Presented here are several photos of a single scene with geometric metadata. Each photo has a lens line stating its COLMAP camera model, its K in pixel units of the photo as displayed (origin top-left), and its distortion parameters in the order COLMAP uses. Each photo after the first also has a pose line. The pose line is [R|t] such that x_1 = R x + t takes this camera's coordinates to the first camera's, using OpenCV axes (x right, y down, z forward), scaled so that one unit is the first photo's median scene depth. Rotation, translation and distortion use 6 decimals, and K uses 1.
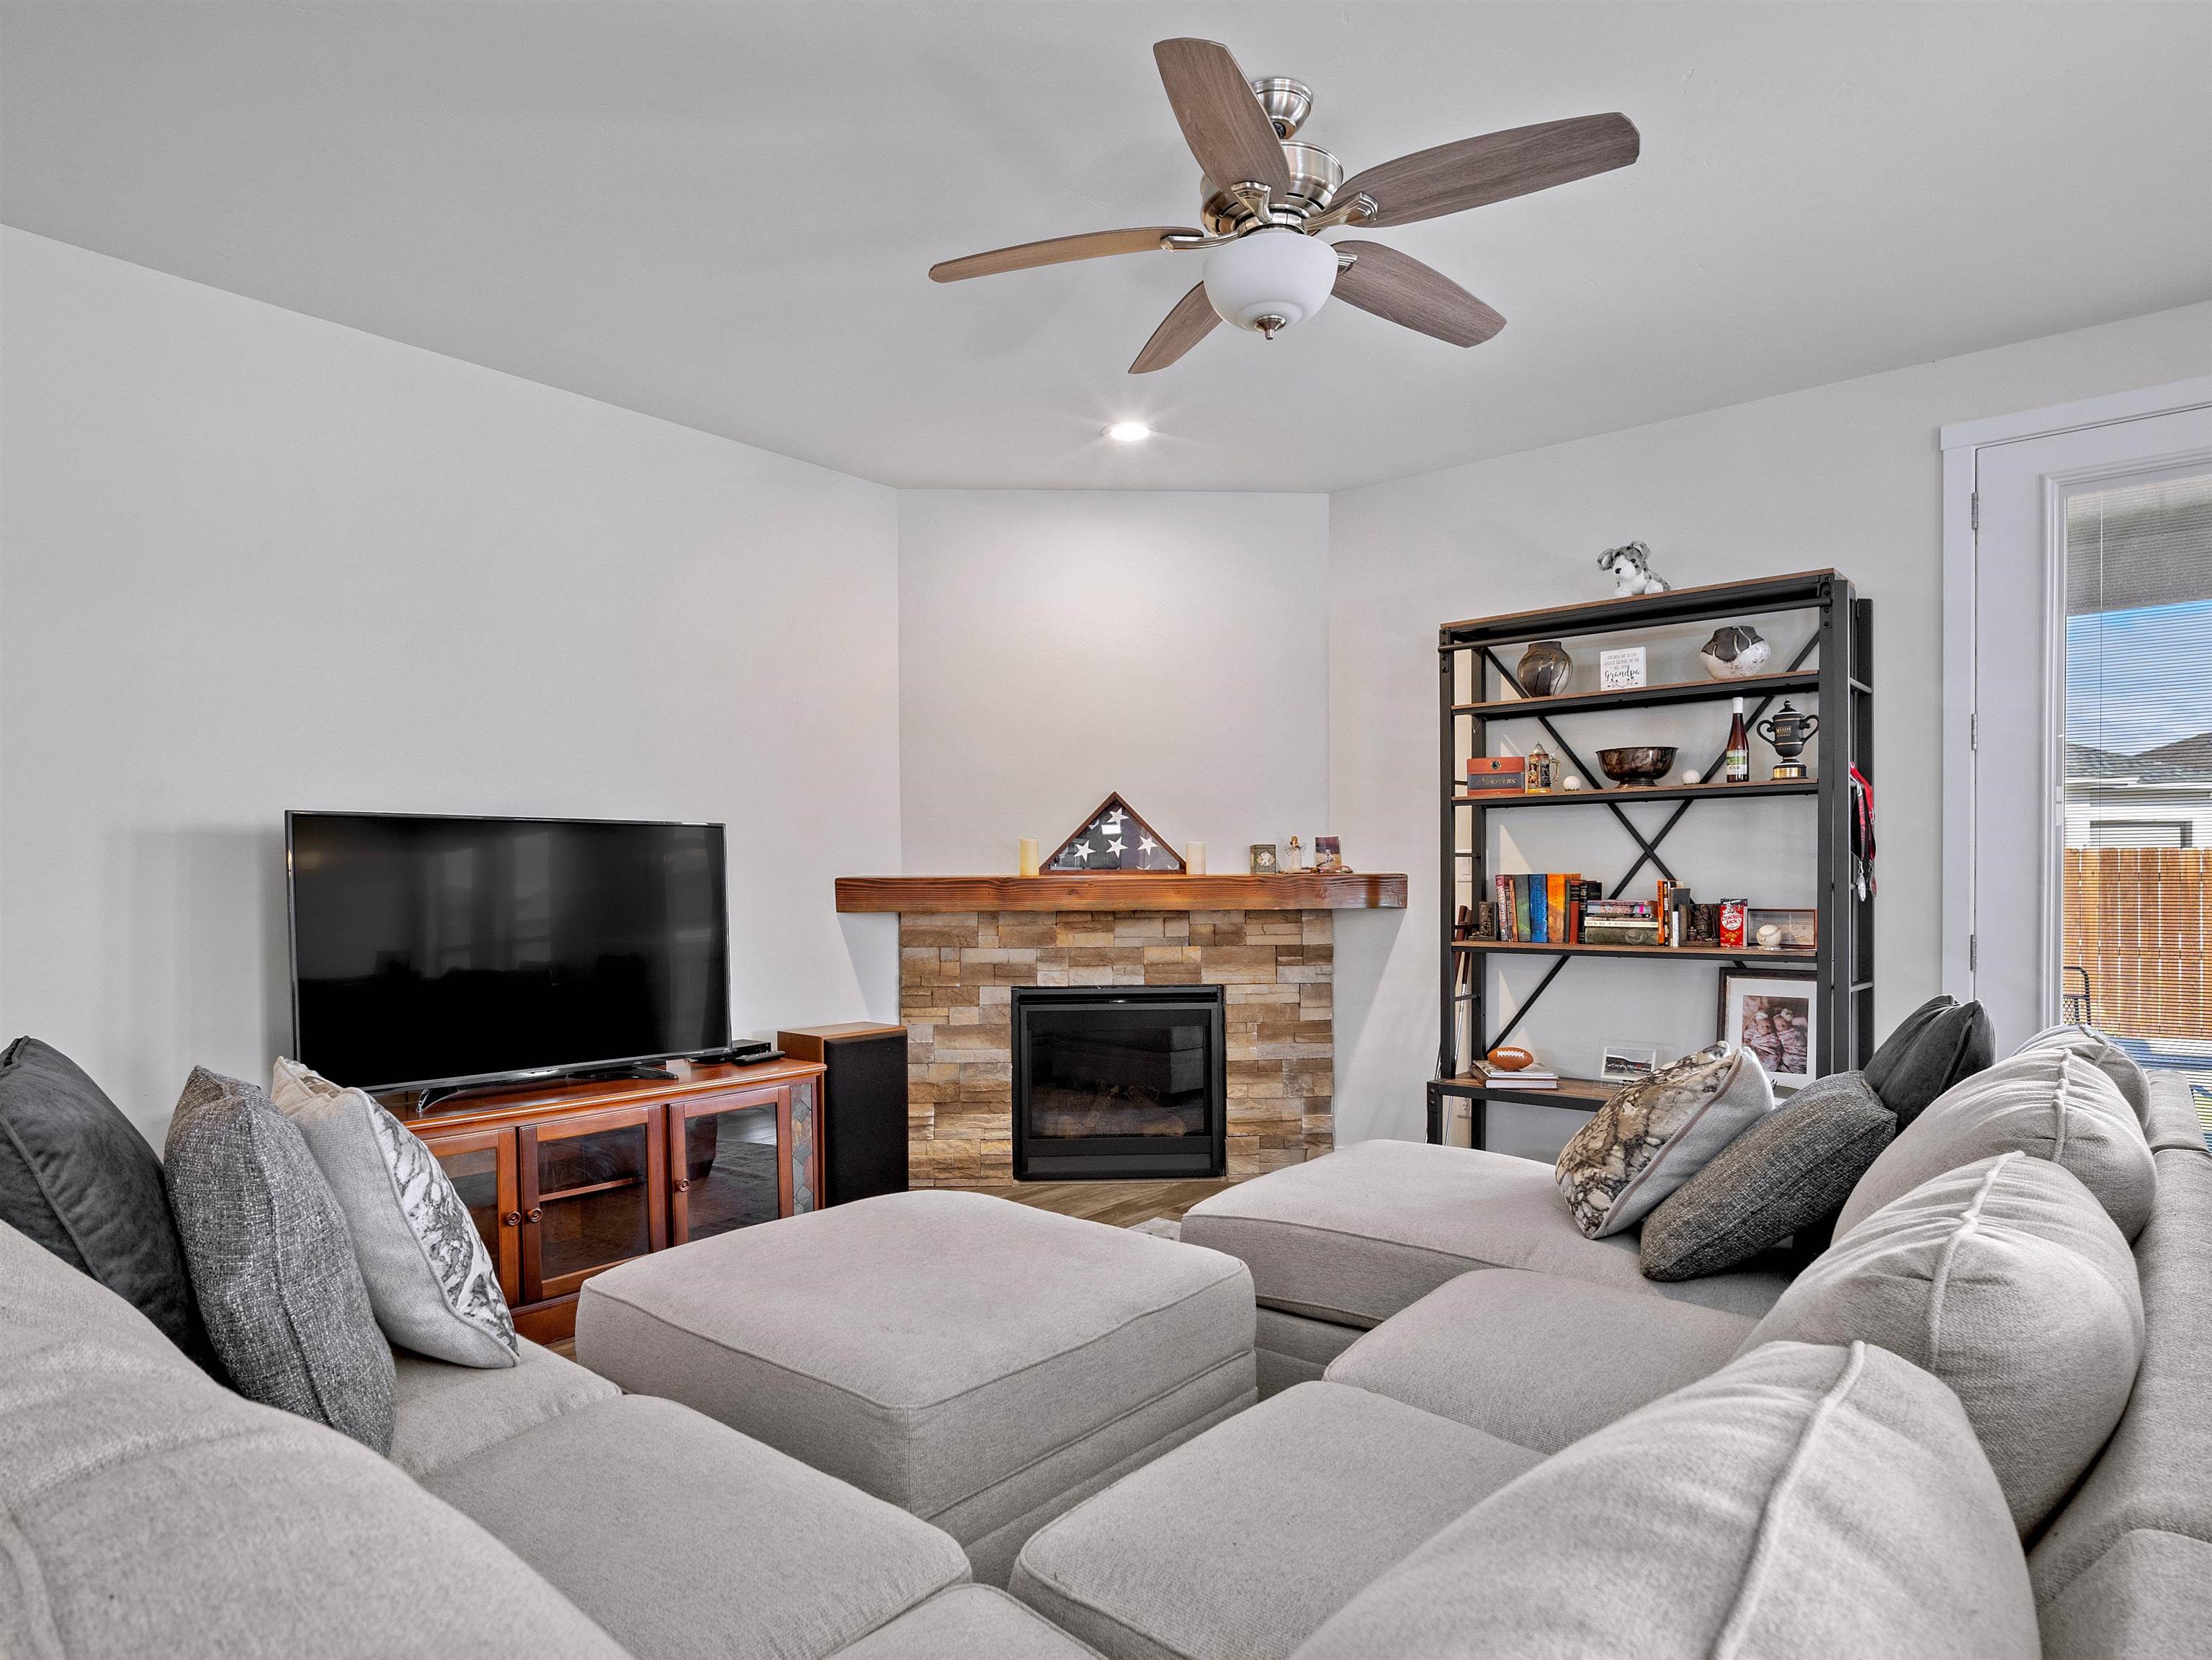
lens RADIAL K [[1350.0, 0, 1103.3], [0, 1350.0, 906.4], [0, 0, 1]] dist [-0.004279, -0.000866]
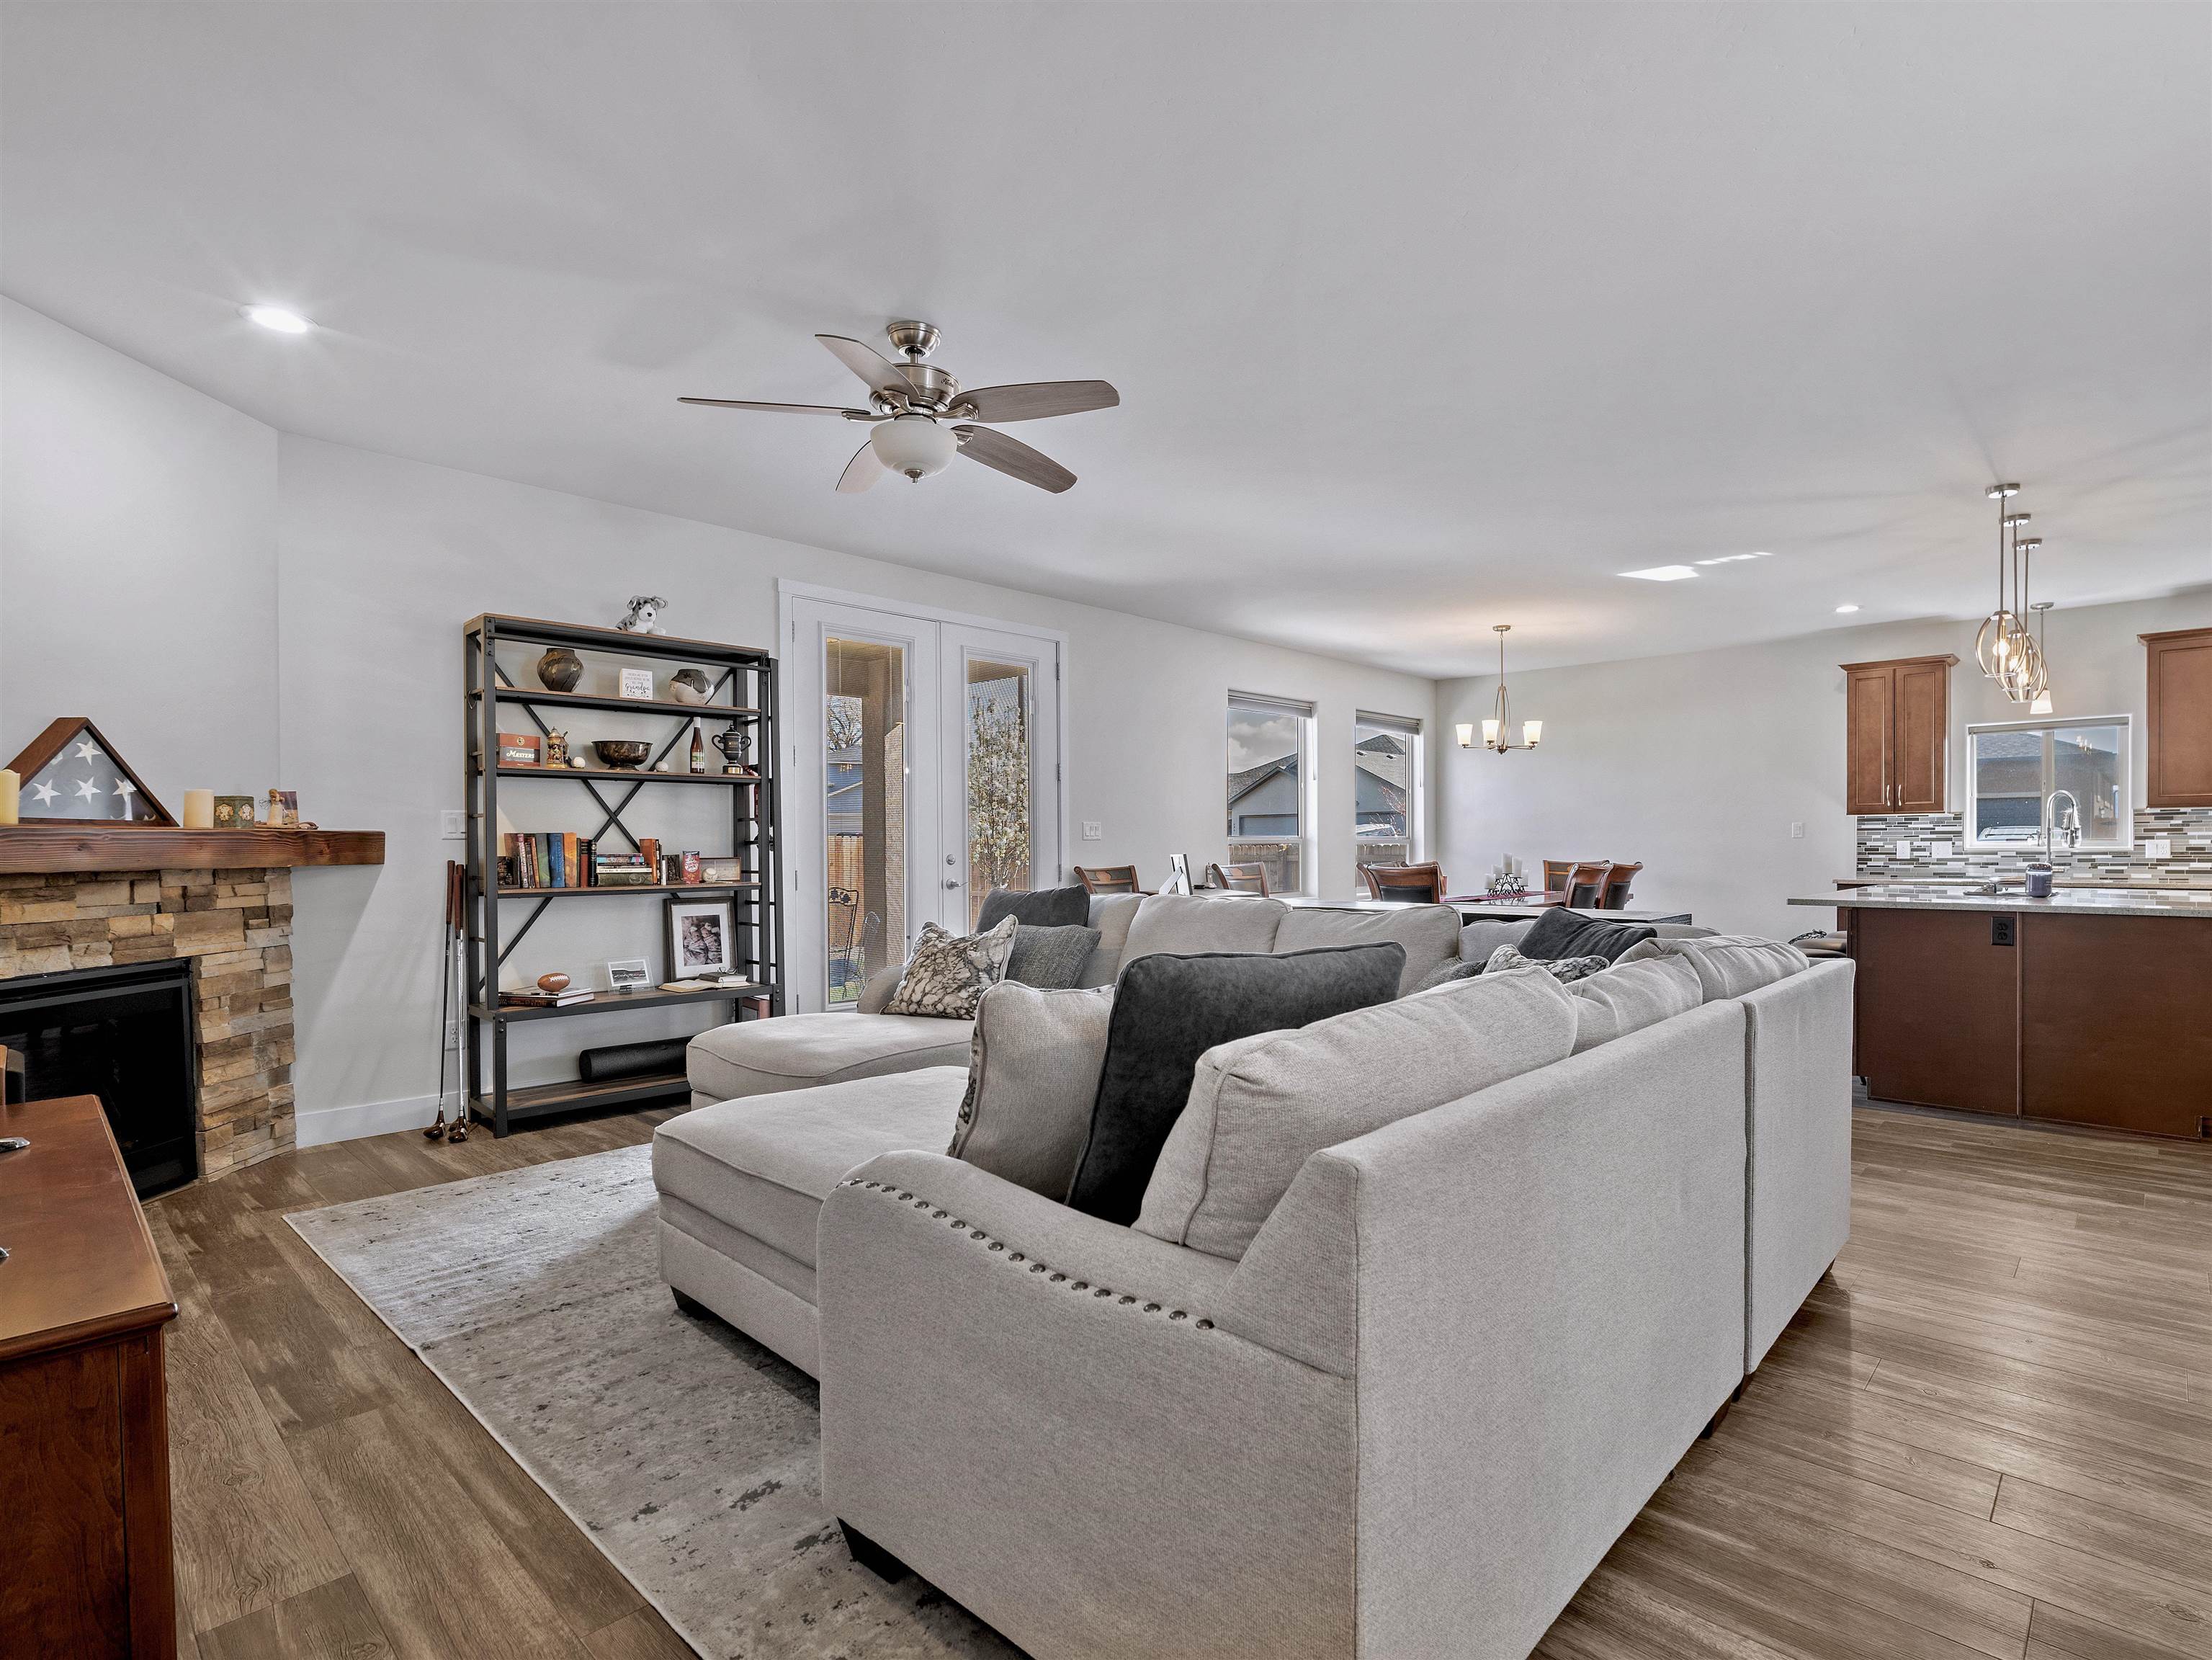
lens RADIAL K [[1074.1, 0, 1200.3], [0, 1074.1, 861.5], [0, 0, 1]] dist [-0.001186, 0.000262]
pose [[0.006996, -0.009867, 0.999927, -0.601866], [0.024196, 0.999660, 0.009695, 0.006609], [-0.999683, 0.024127, 0.007232, 0.360743]]
